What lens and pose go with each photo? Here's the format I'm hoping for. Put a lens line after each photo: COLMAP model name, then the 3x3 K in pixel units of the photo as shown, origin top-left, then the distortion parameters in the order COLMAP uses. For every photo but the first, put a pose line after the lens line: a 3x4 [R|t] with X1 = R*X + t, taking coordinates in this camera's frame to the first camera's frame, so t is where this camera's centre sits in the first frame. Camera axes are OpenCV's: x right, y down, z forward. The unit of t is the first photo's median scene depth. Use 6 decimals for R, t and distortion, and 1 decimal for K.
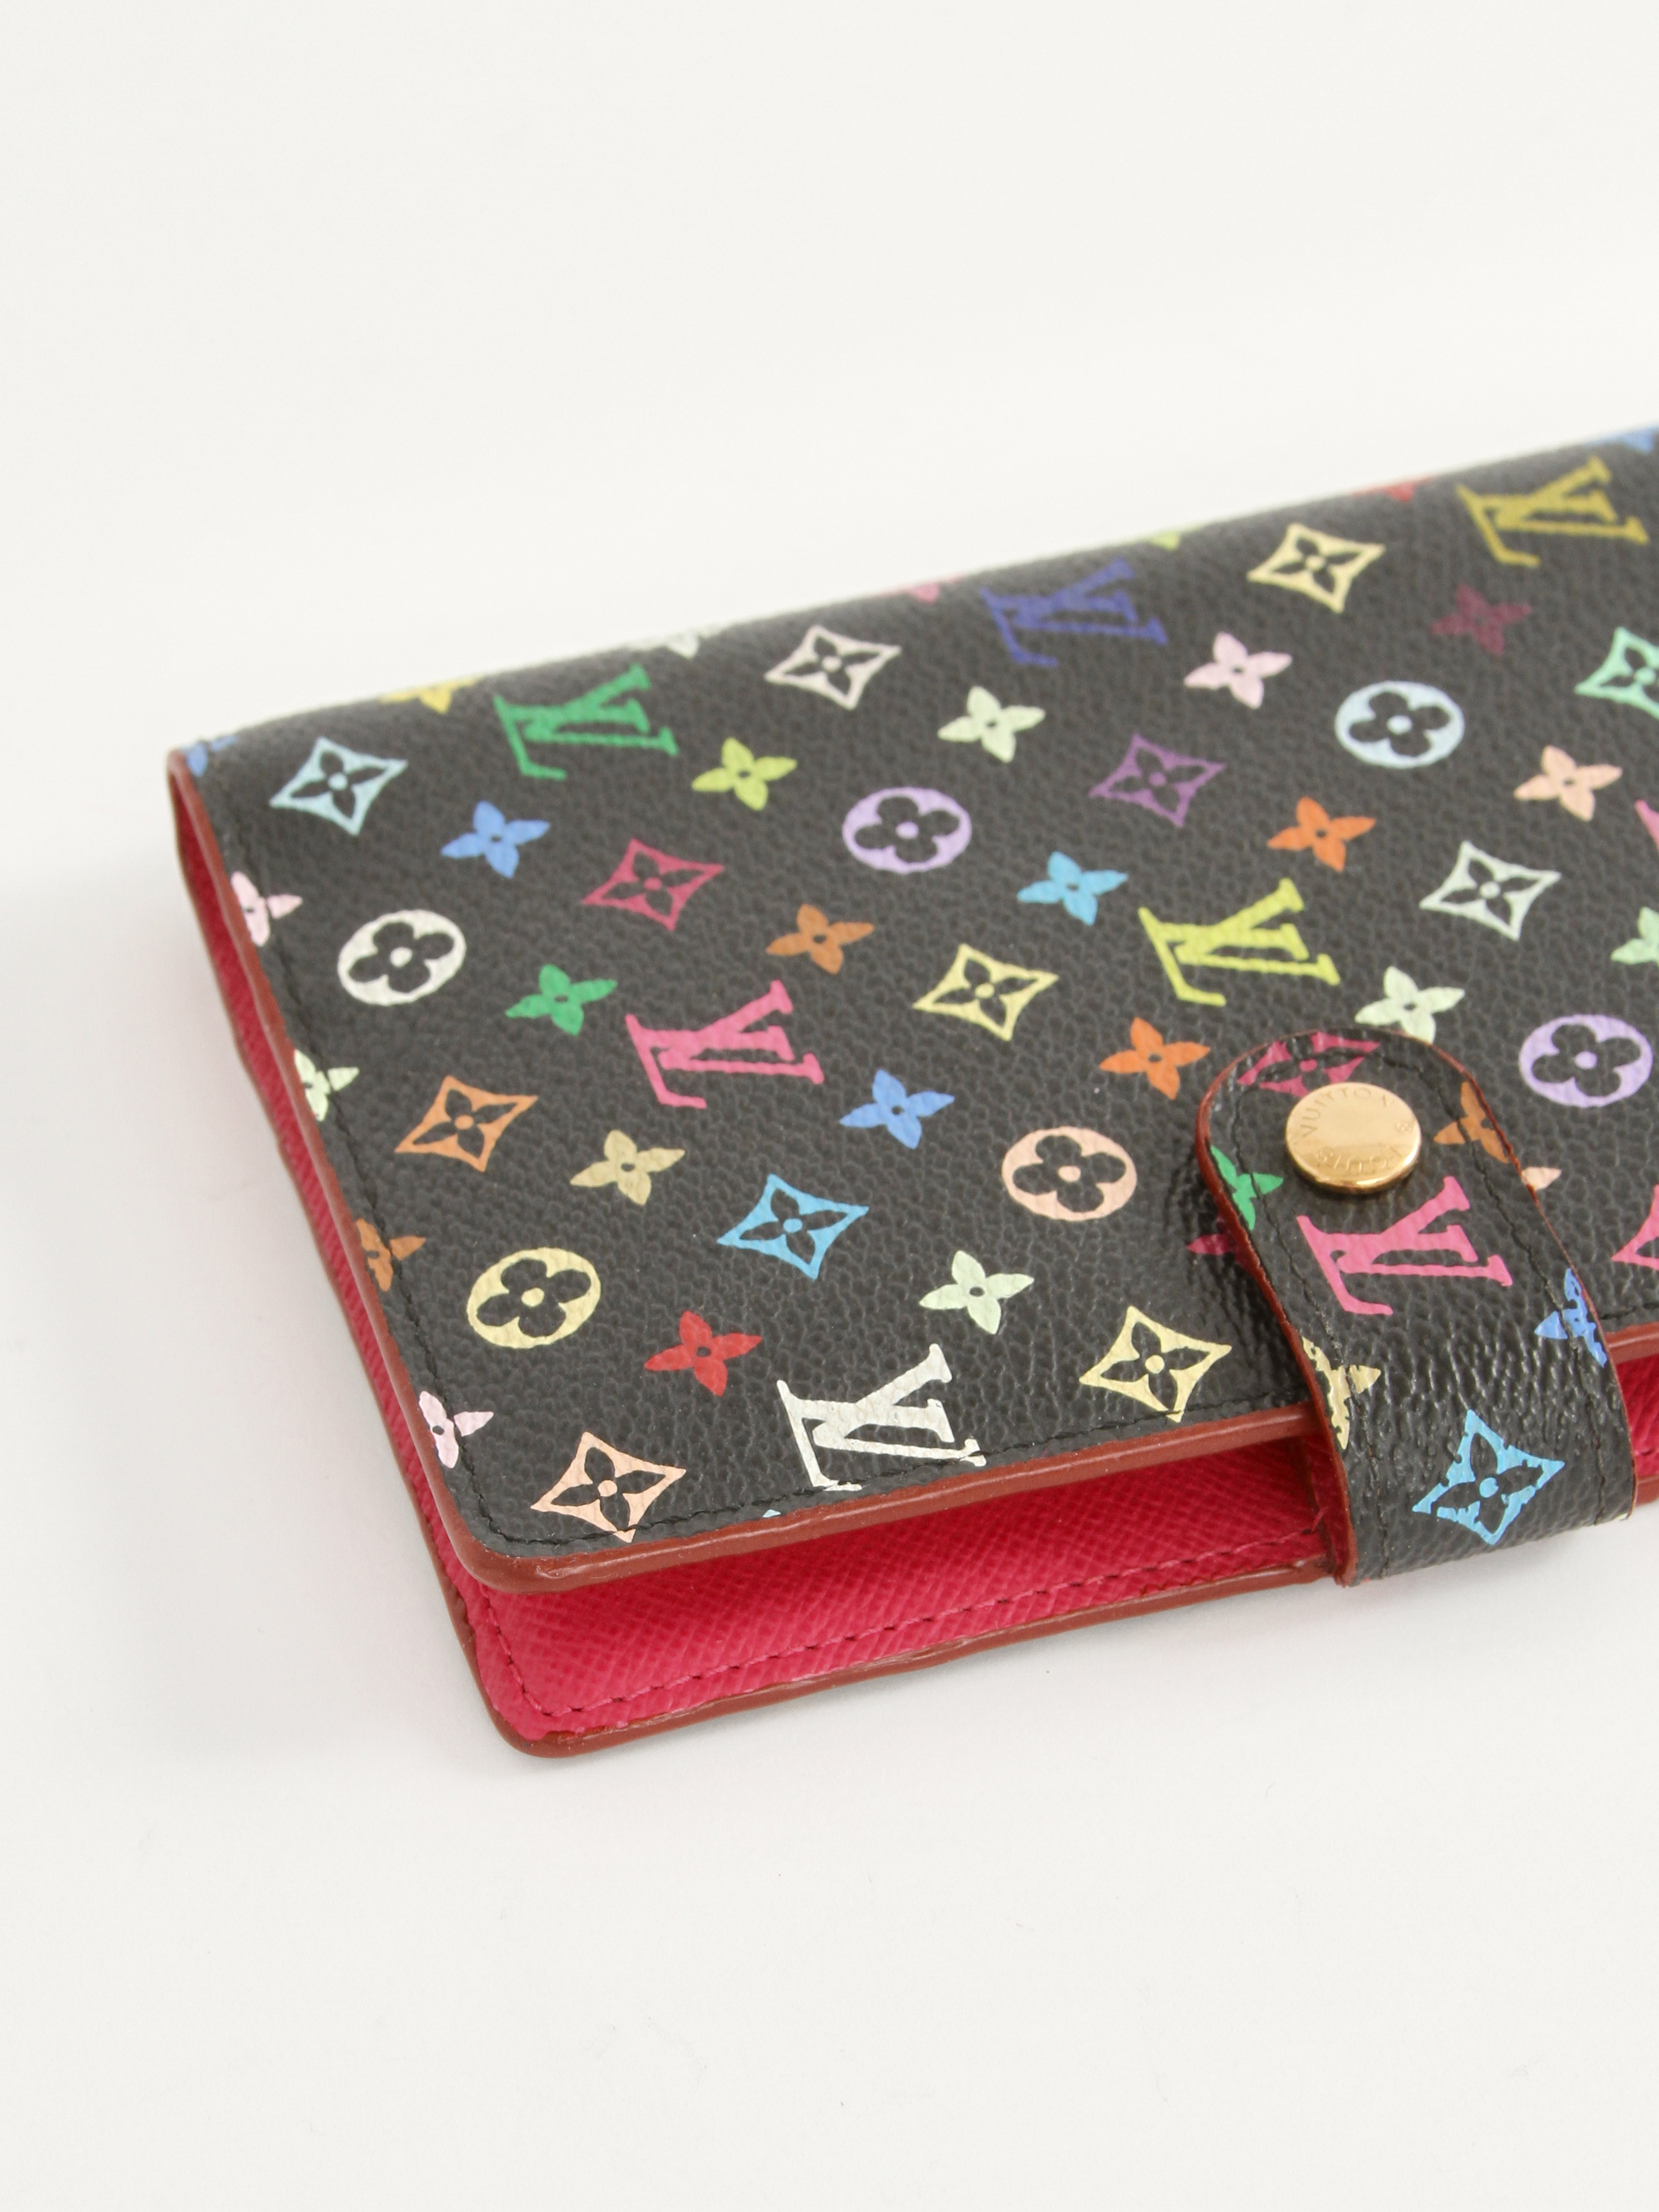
lens RADIAL K [[7324.7, 0, 829.5], [0, 7324.7, 1106.0], [0, 0, 1]] dist [-0.142970, -3.043518]
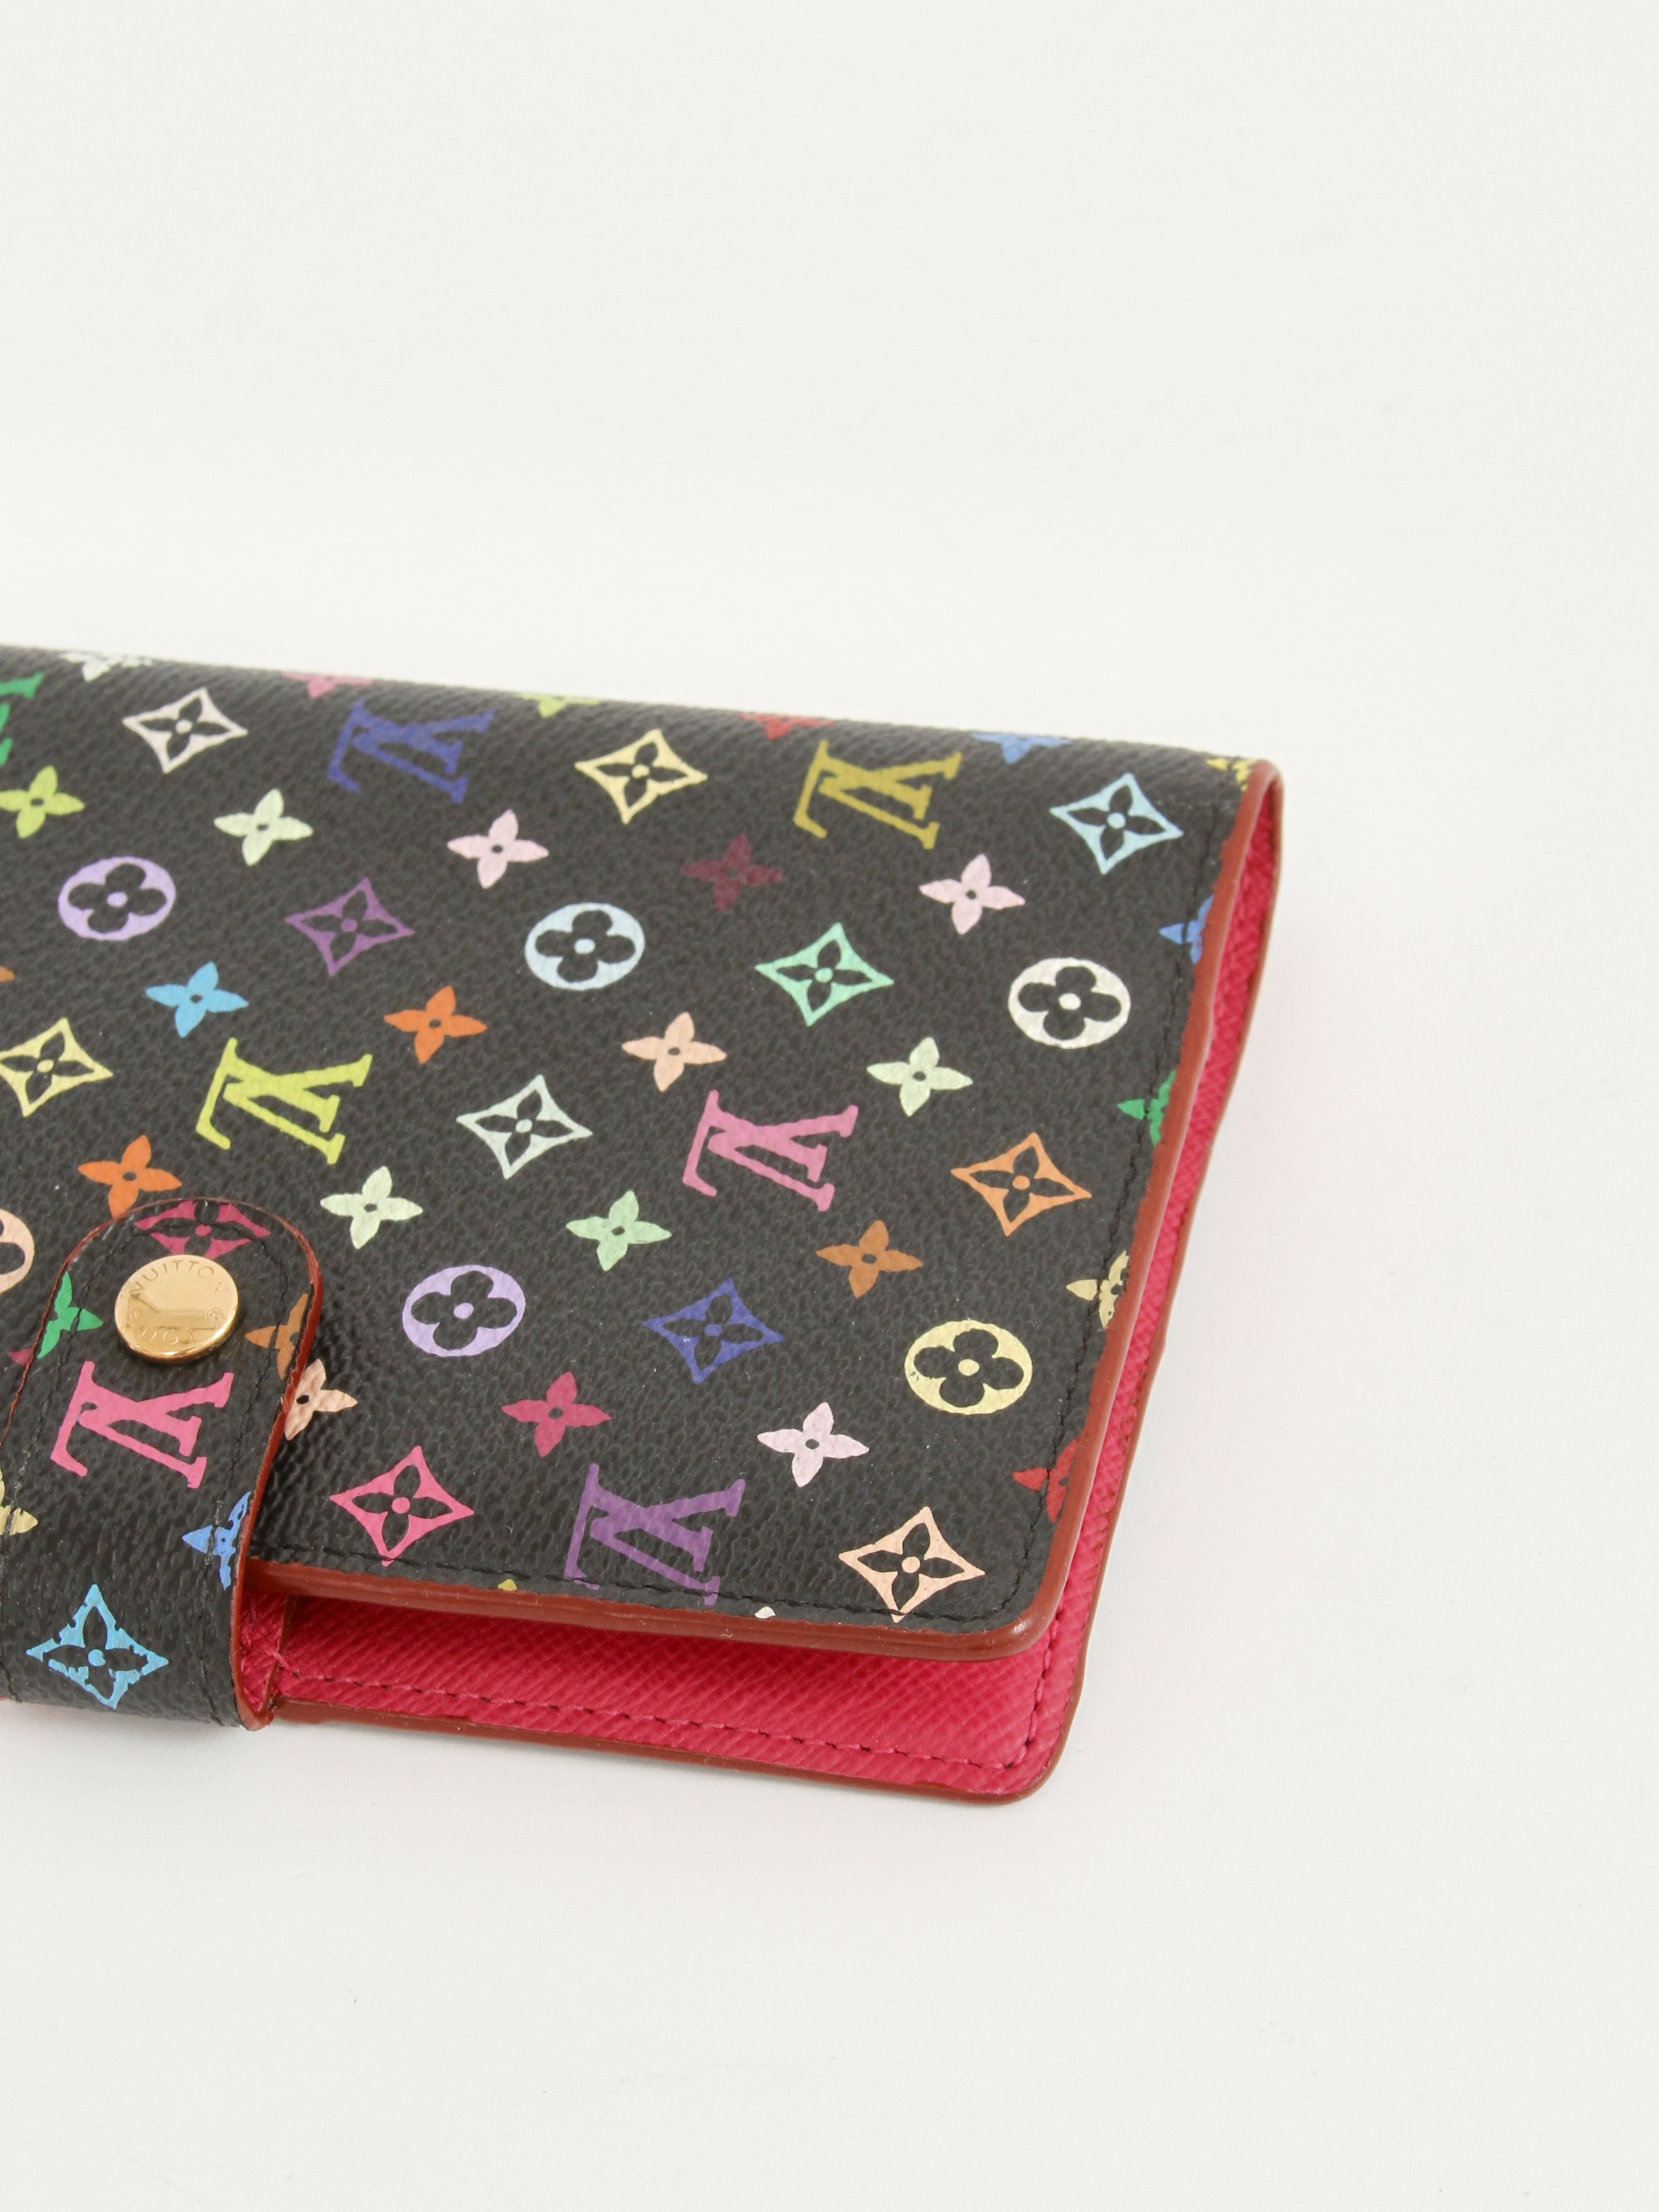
lens RADIAL K [[7324.7, 0, 829.5], [0, 7324.7, 1106.0], [0, 0, 1]] dist [-0.142970, -3.043518]
pose [[0.871935, 0.320952, -0.369755, 0.546971], [-0.289410, 0.946982, 0.139522, -0.203002], [0.394931, -0.014643, 0.918594, 0.052396]]
